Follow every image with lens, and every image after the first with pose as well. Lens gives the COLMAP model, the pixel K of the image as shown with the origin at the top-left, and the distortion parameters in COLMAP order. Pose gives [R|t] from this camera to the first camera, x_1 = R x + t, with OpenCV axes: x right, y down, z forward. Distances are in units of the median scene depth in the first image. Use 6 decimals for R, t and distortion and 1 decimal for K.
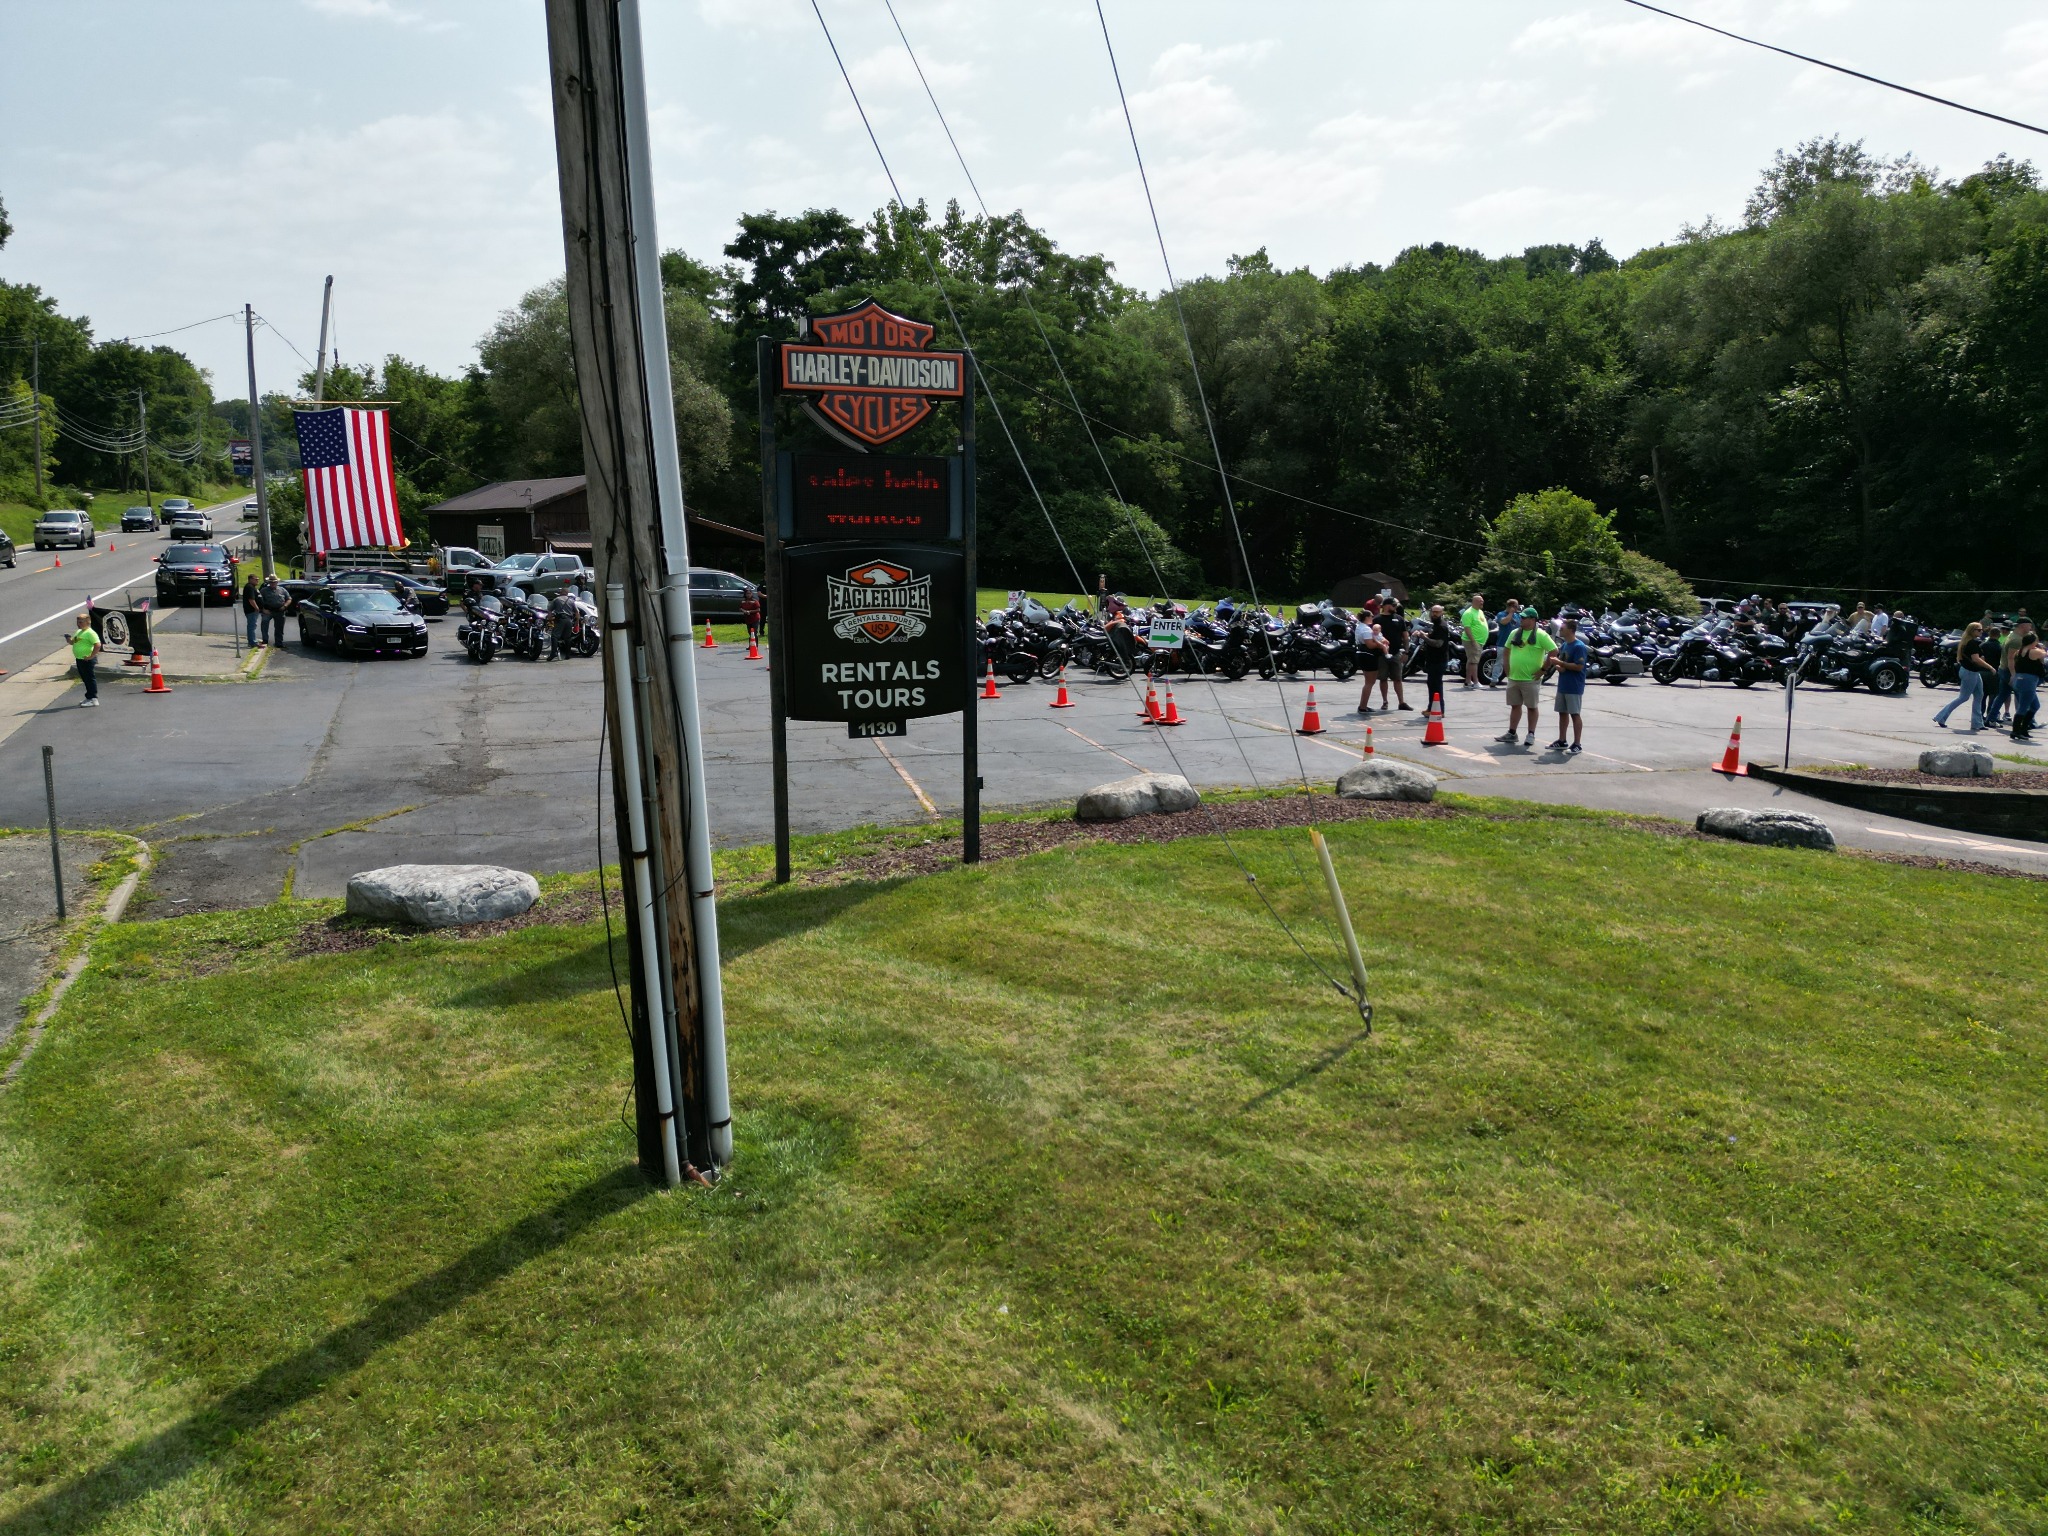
lens RADIAL K [[1431.6, 0, 1038.8], [0, 1431.6, 767.4], [0, 0, 1]] dist [0.057916, -0.047884]
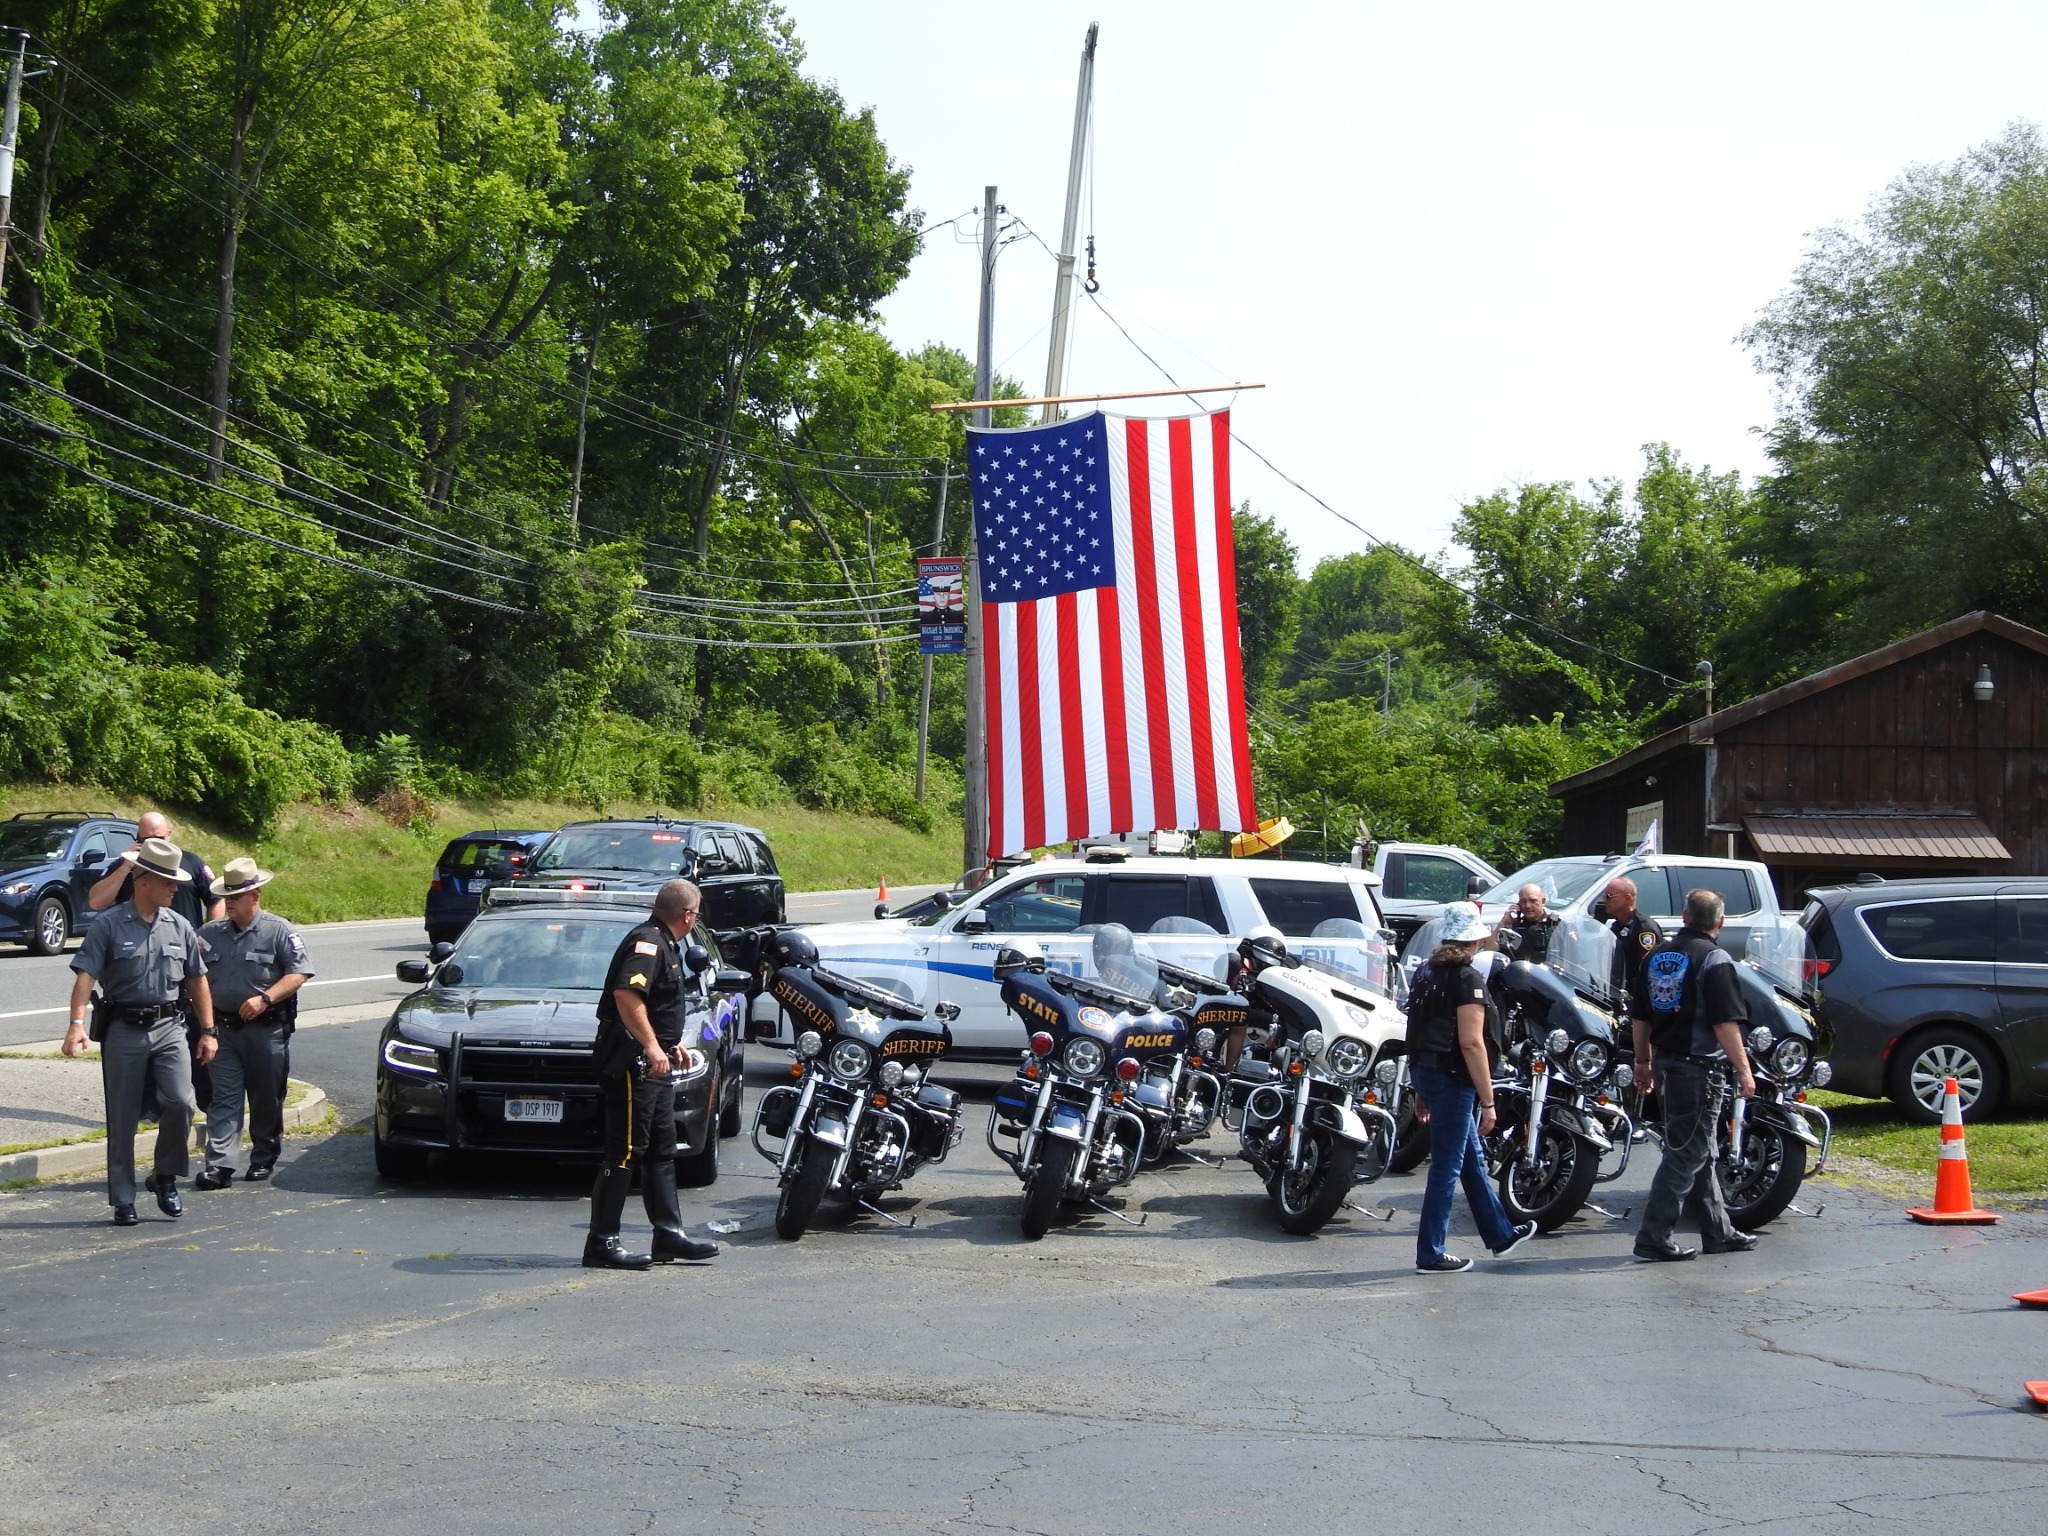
lens RADIAL K [[3319.7, 0, 1023.1], [0, 3319.7, 781.0], [0, 0, 1]] dist [-0.021596, 0.000000]
pose [[0.784659, -0.021443, -0.619557, -0.021094], [-0.107346, 0.979605, -0.169855, -0.023171], [0.610563, 0.199785, 0.766354, 0.254030]]
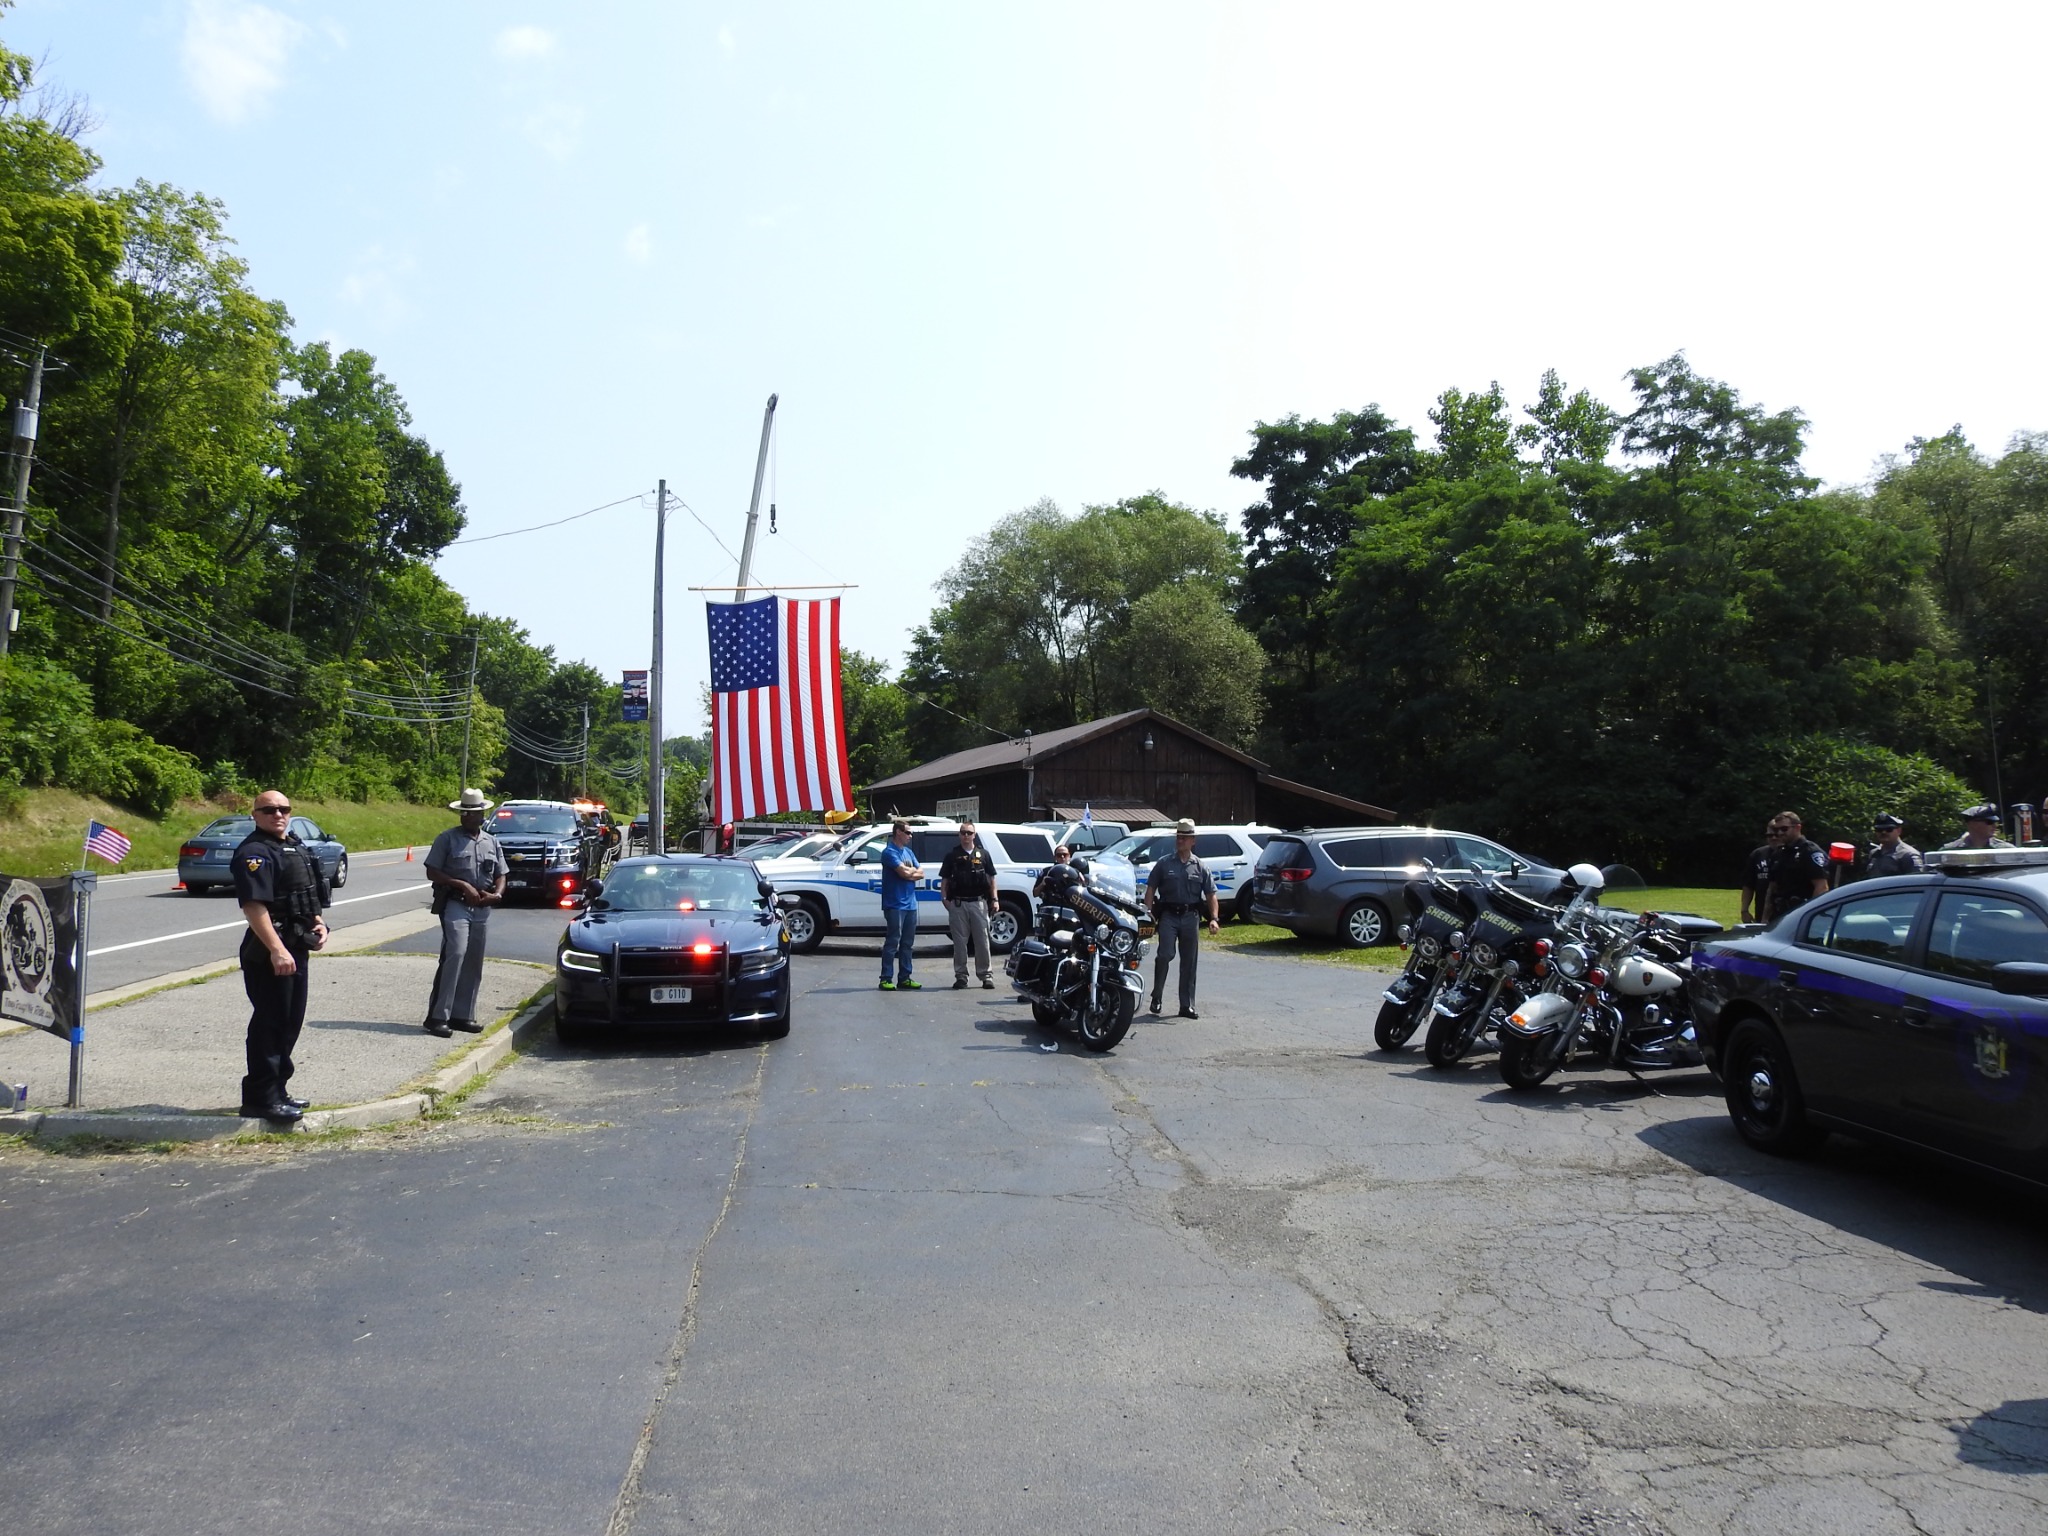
lens RADIAL K [[1460.0, 0, 1022.3], [0, 1460.0, 775.8], [0, 0, 1]] dist [0.001726, -0.009212]
pose [[0.964416, -0.023725, -0.263323, -0.123241], [-0.033228, 0.977192, -0.209740, -0.024727], [0.262293, 0.211027, 0.941632, 0.260201]]
